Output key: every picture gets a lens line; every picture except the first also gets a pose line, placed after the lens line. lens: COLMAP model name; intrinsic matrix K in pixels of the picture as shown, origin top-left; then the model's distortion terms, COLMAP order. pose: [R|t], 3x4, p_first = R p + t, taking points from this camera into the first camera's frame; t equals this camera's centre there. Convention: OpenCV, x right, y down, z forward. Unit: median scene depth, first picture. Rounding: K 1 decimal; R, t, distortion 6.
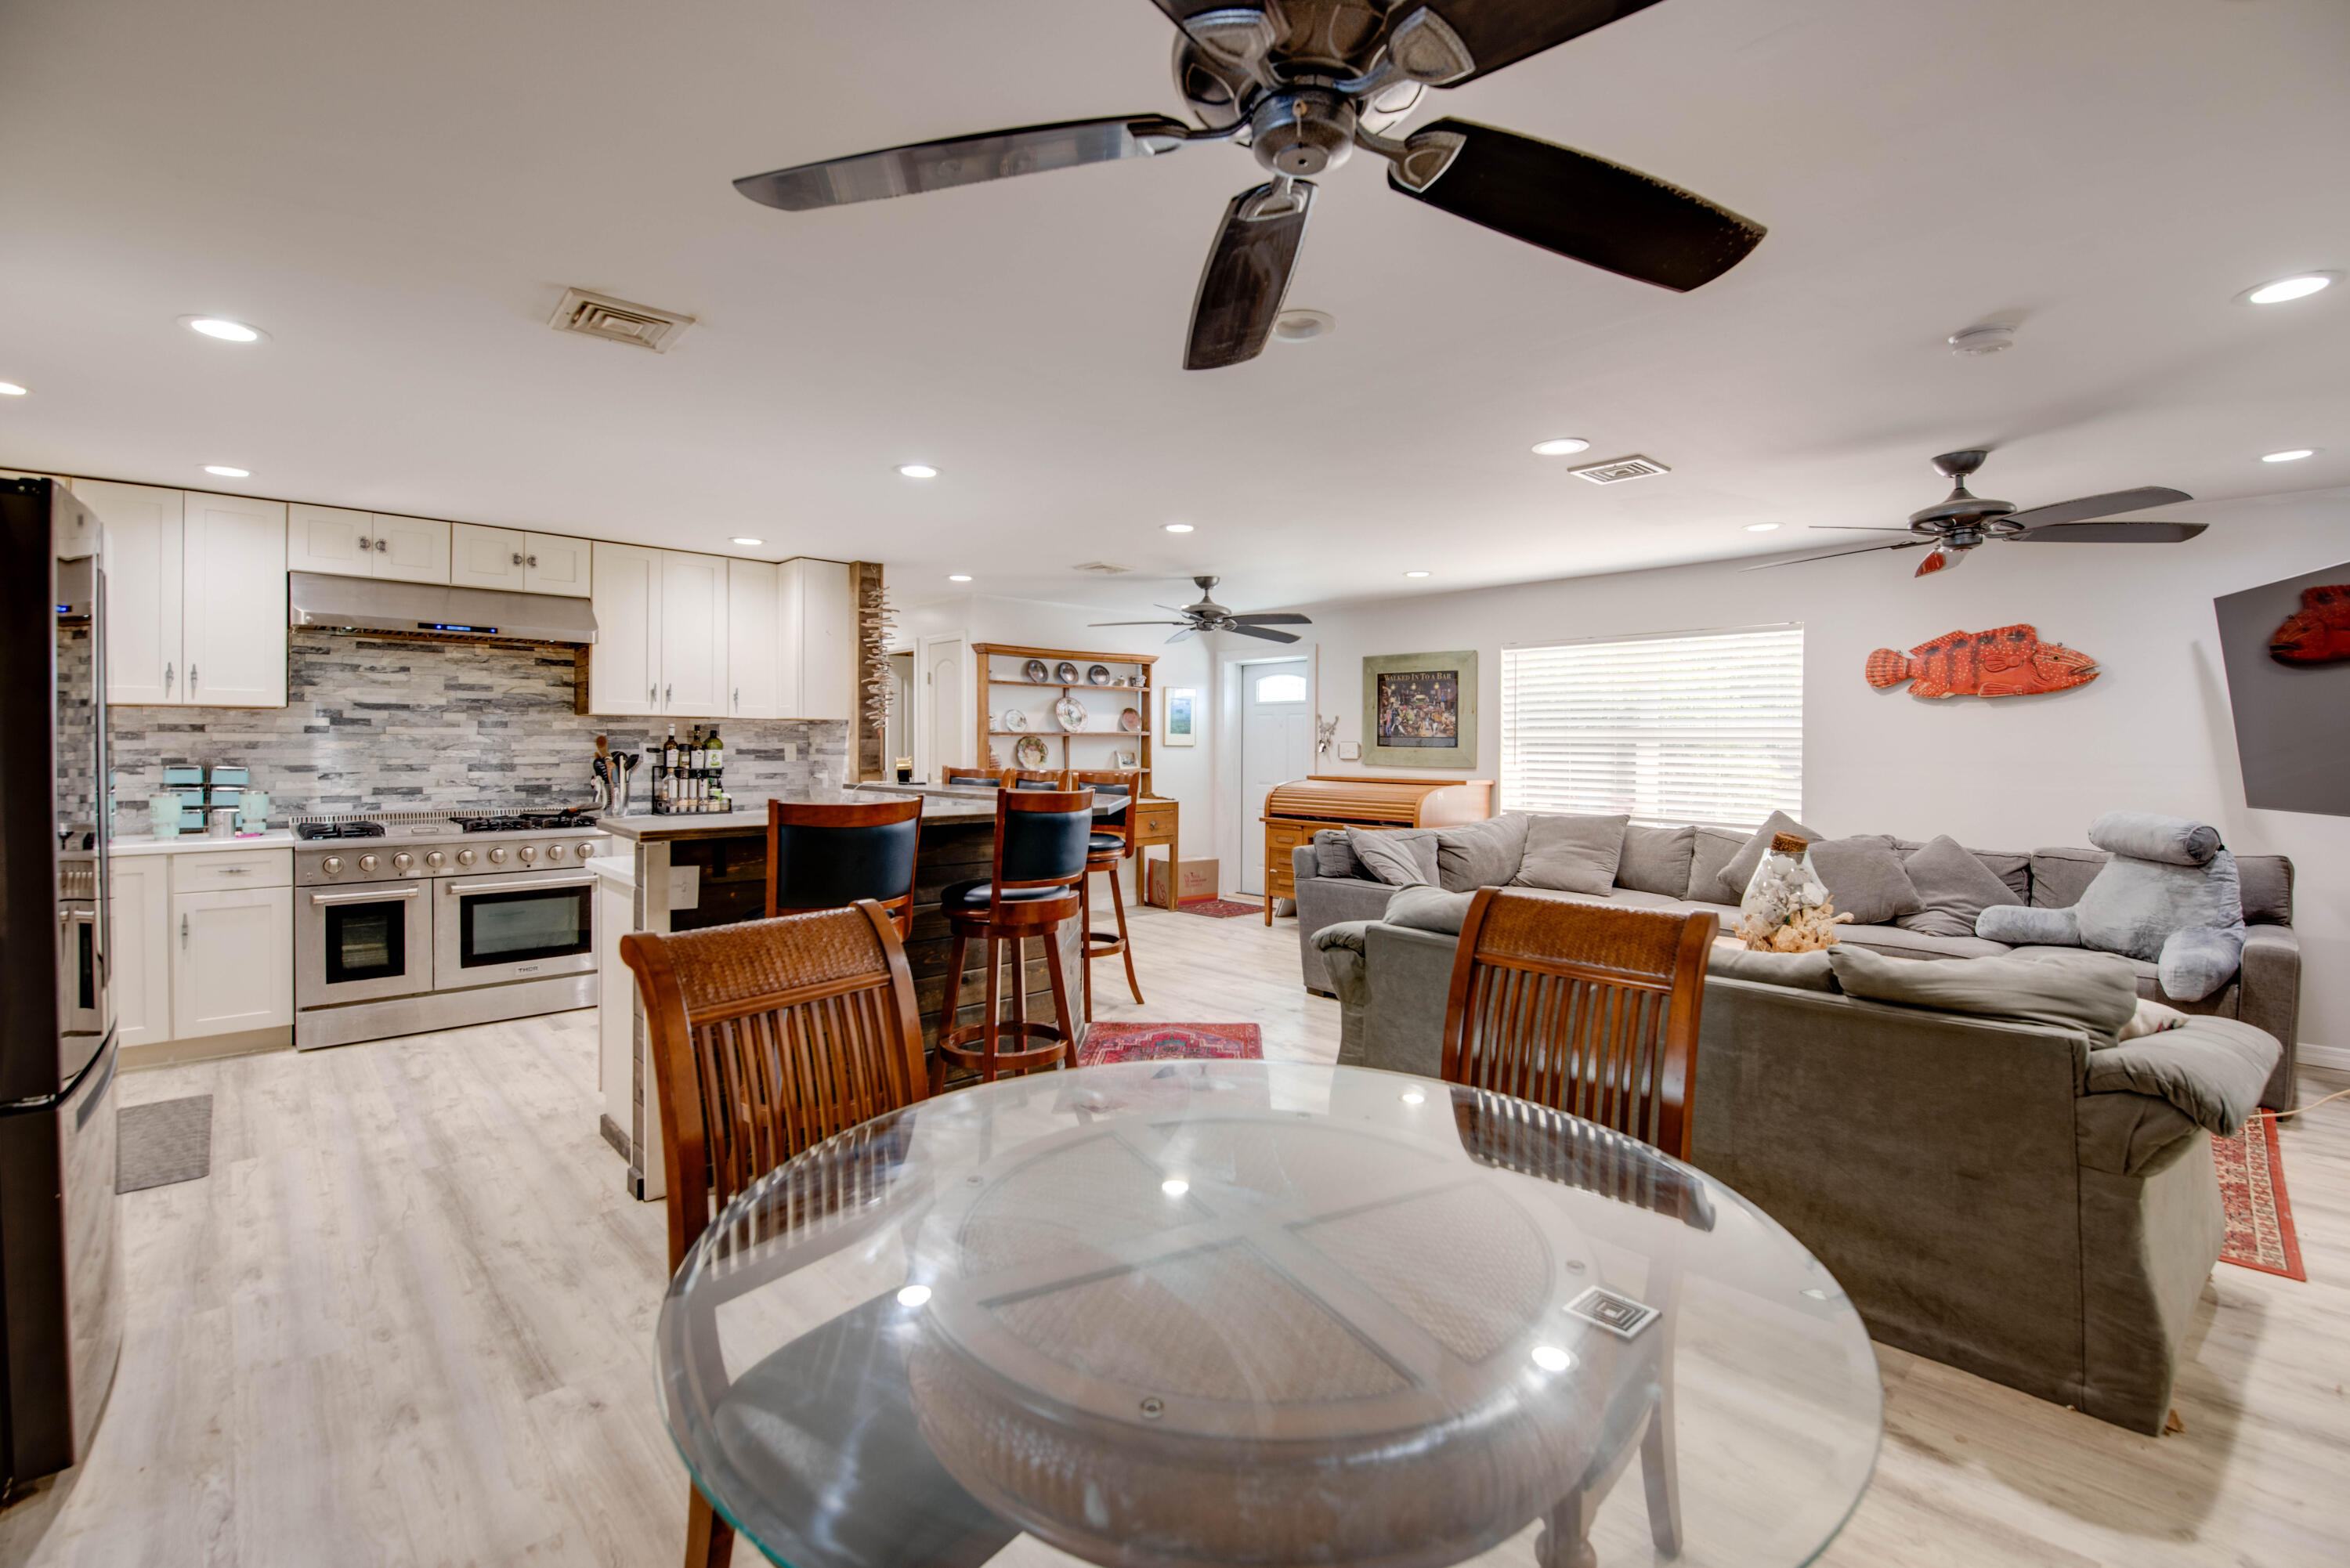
lens RADIAL K [[1026.6, 0, 1174.4], [0, 1026.6, 755.6], [0, 0, 1]] dist [-0.012184, -0.005660]
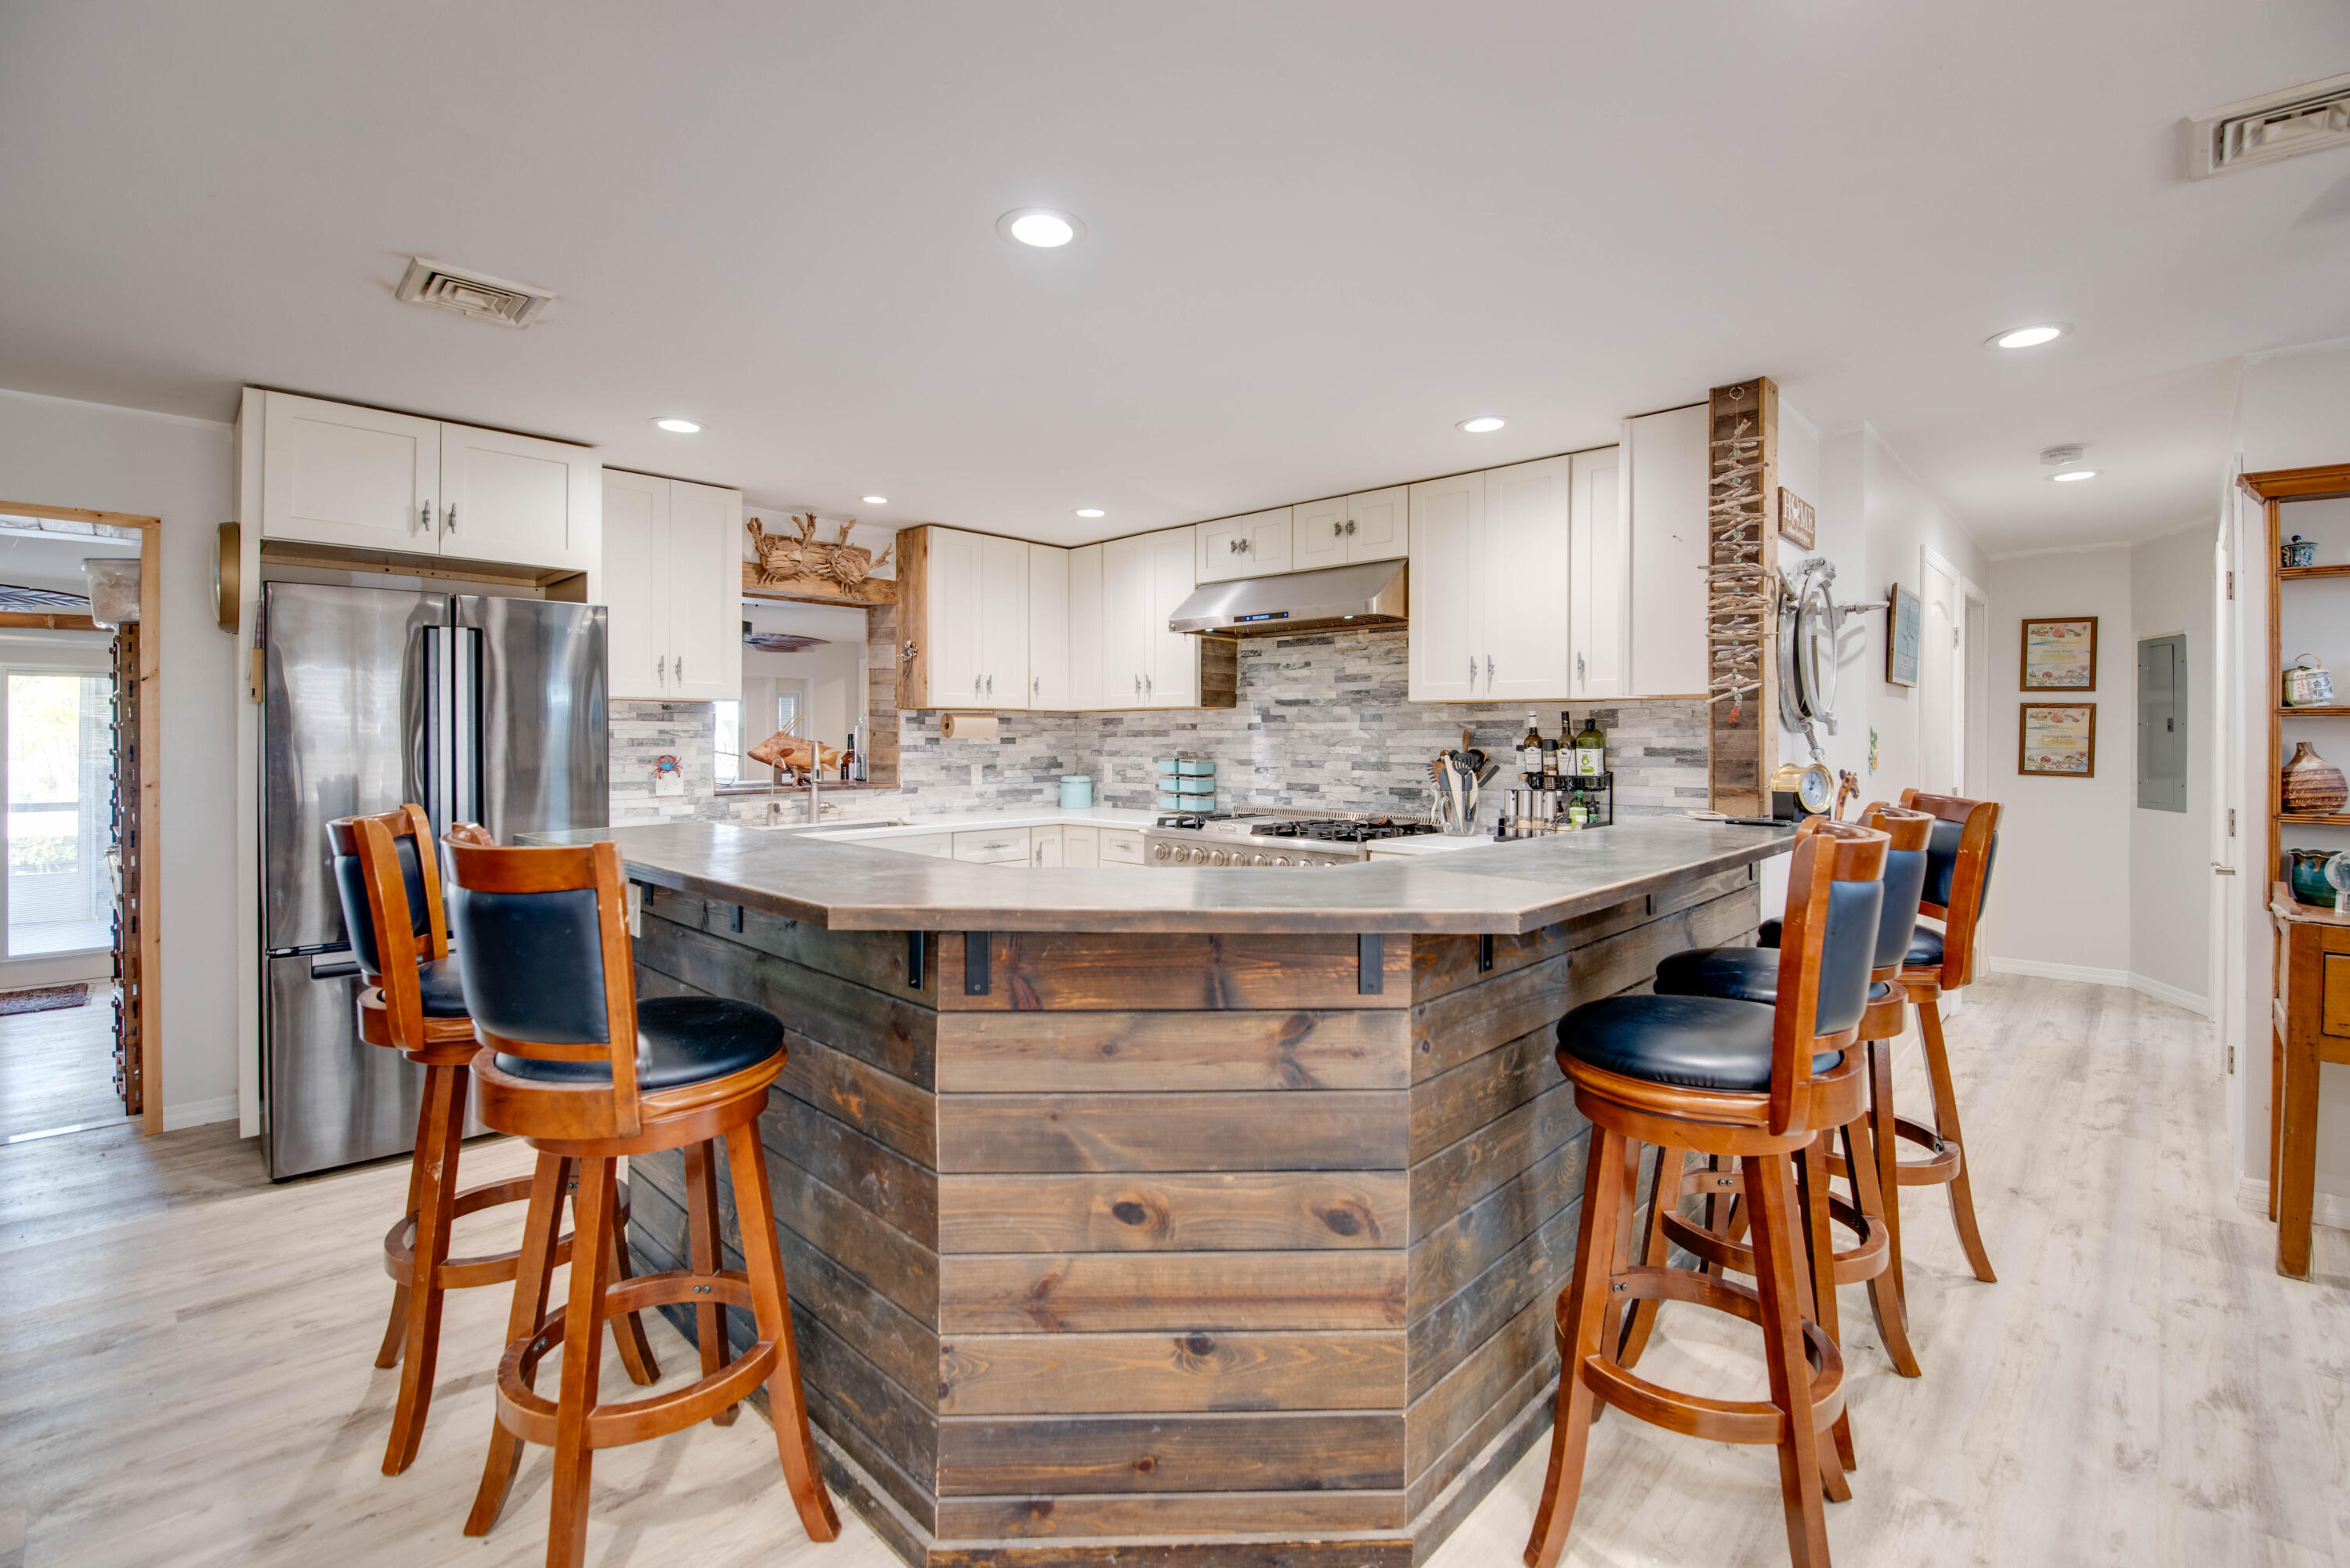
lens RADIAL K [[1026.6, 0, 1181.3], [0, 1026.6, 740.4], [0, 0, 1]] dist [-0.012184, -0.005660]
pose [[0.060623, -0.002387, -0.998158, 0.222366], [-0.013009, 0.999910, -0.003181, -0.005982], [0.998076, 0.013178, 0.060587, 0.791722]]
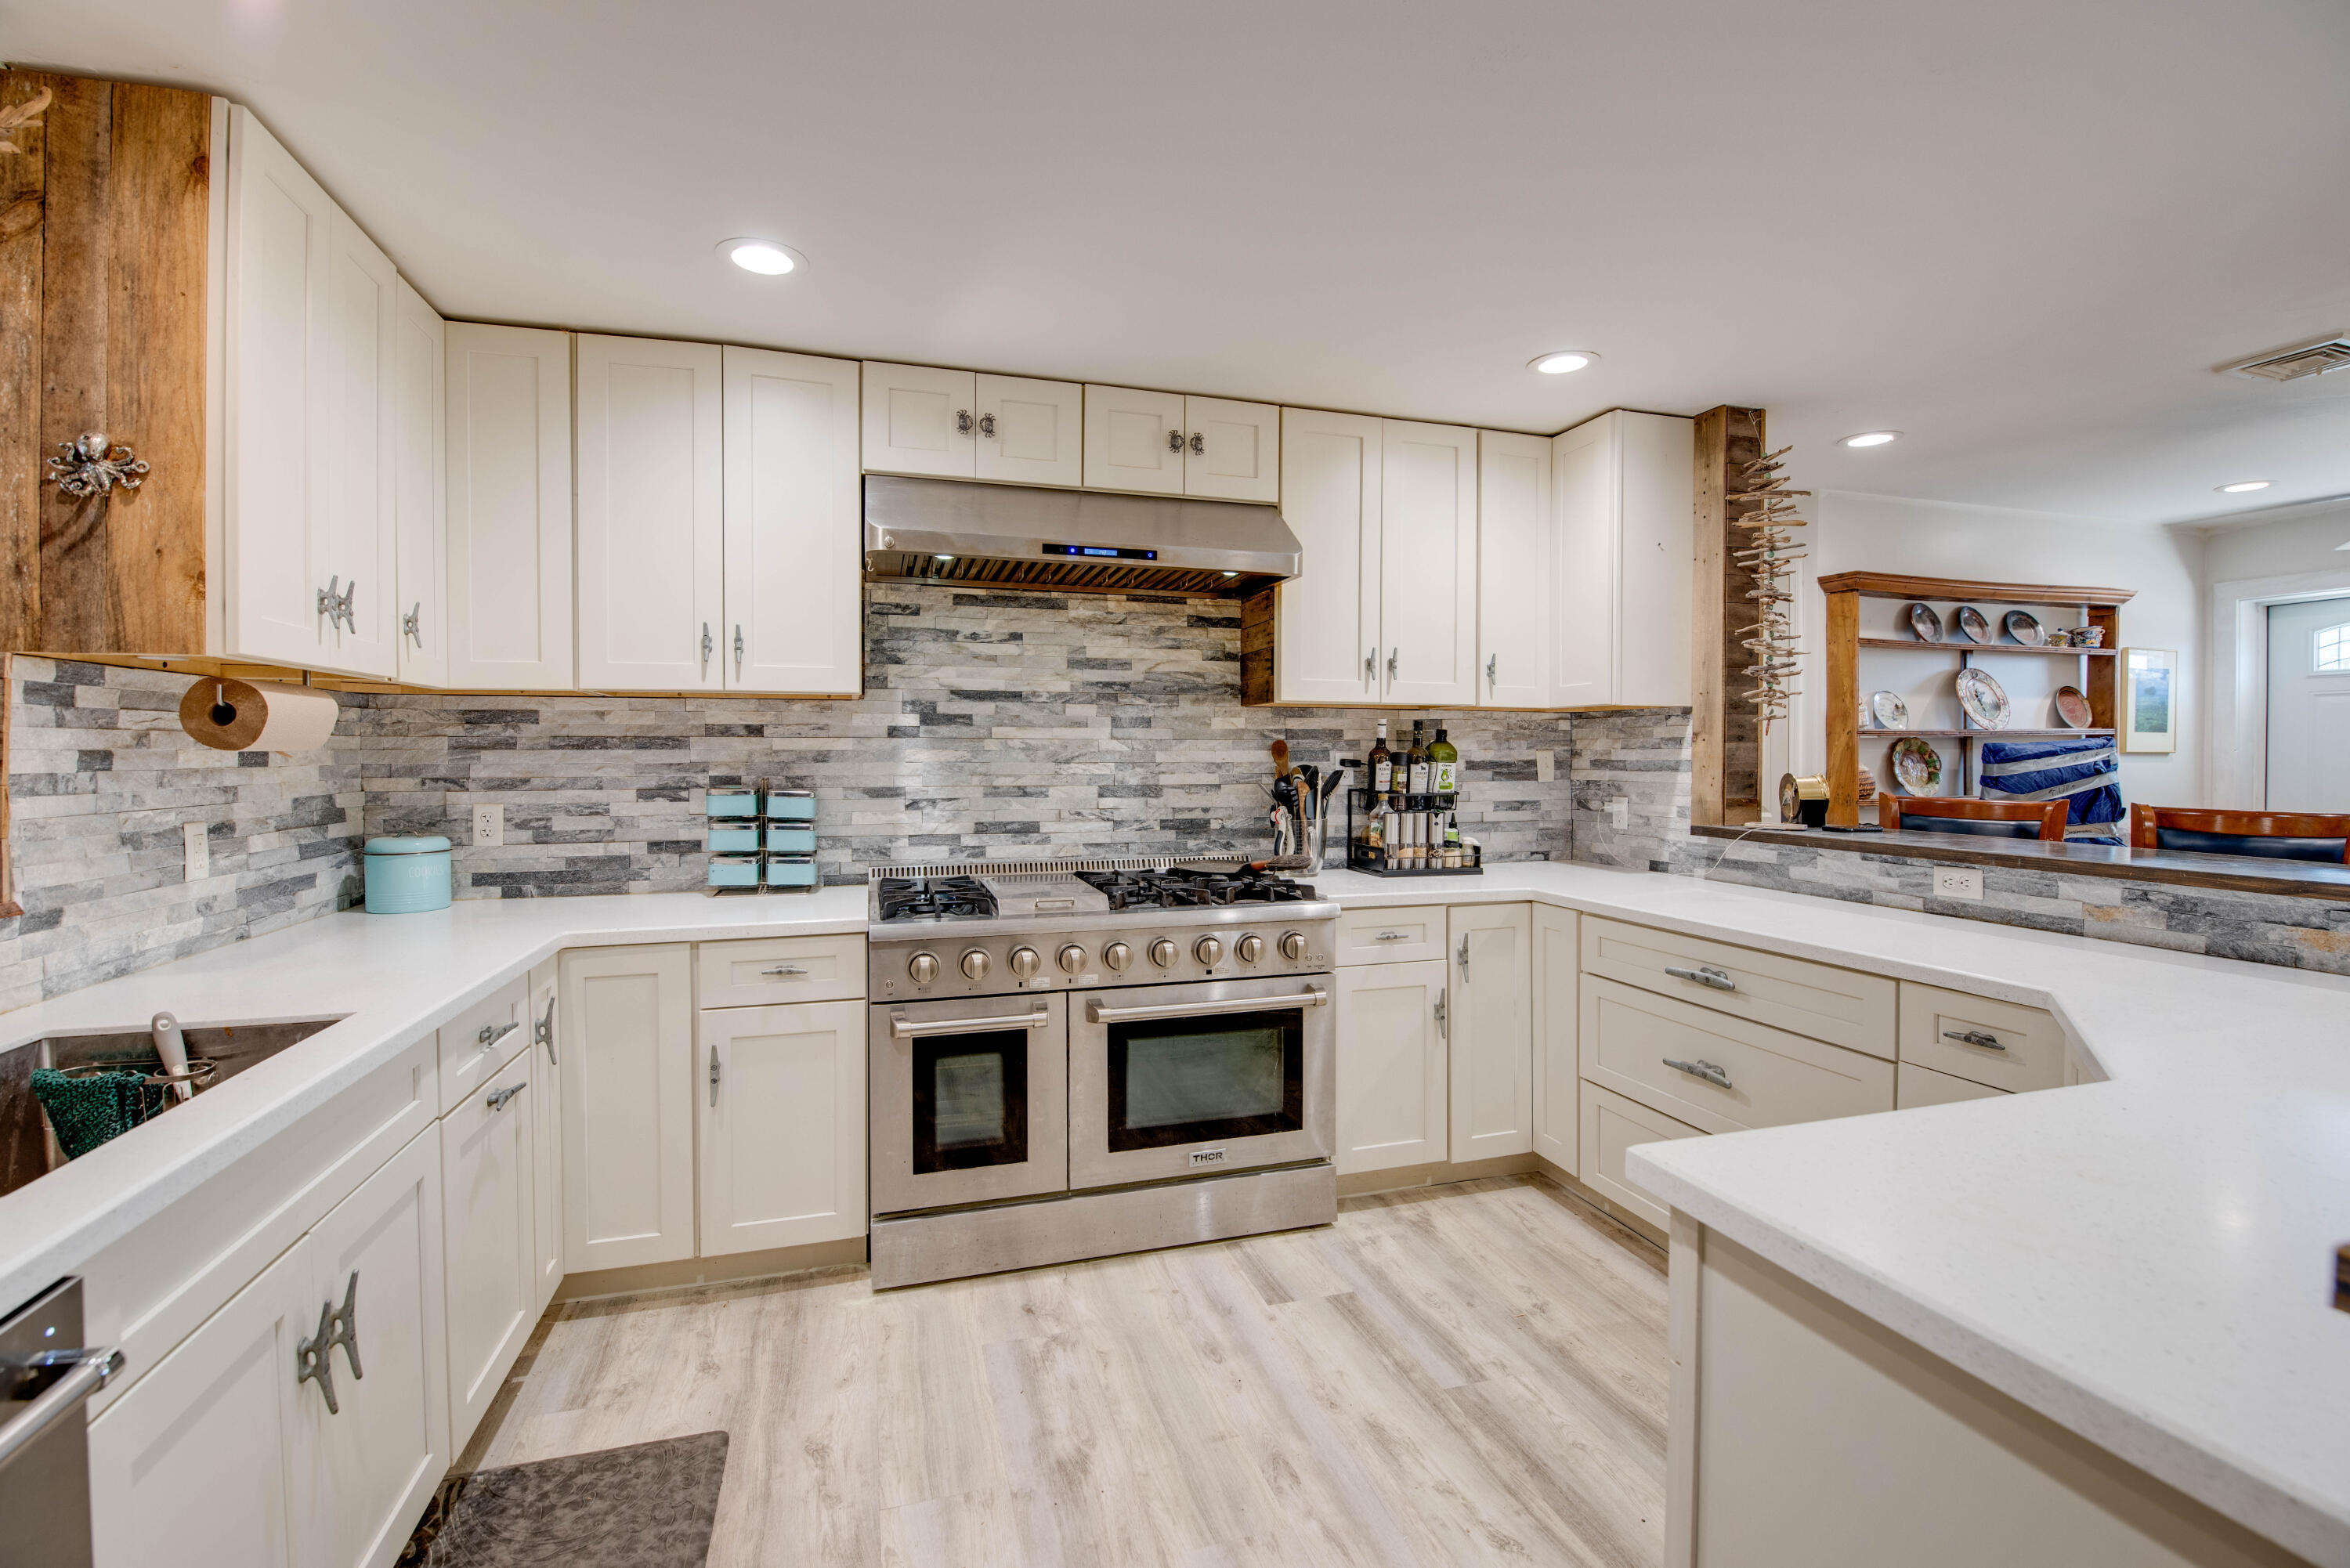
lens RADIAL K [[1026.6, 0, 1186.5], [0, 1026.6, 773.5], [0, 0, 1]] dist [-0.012184, -0.005660]
pose [[0.902302, 0.002630, -0.431096, -0.371459], [-0.000102, 0.999983, 0.005886, -0.002950], [0.431104, -0.005267, 0.902287, 0.452419]]
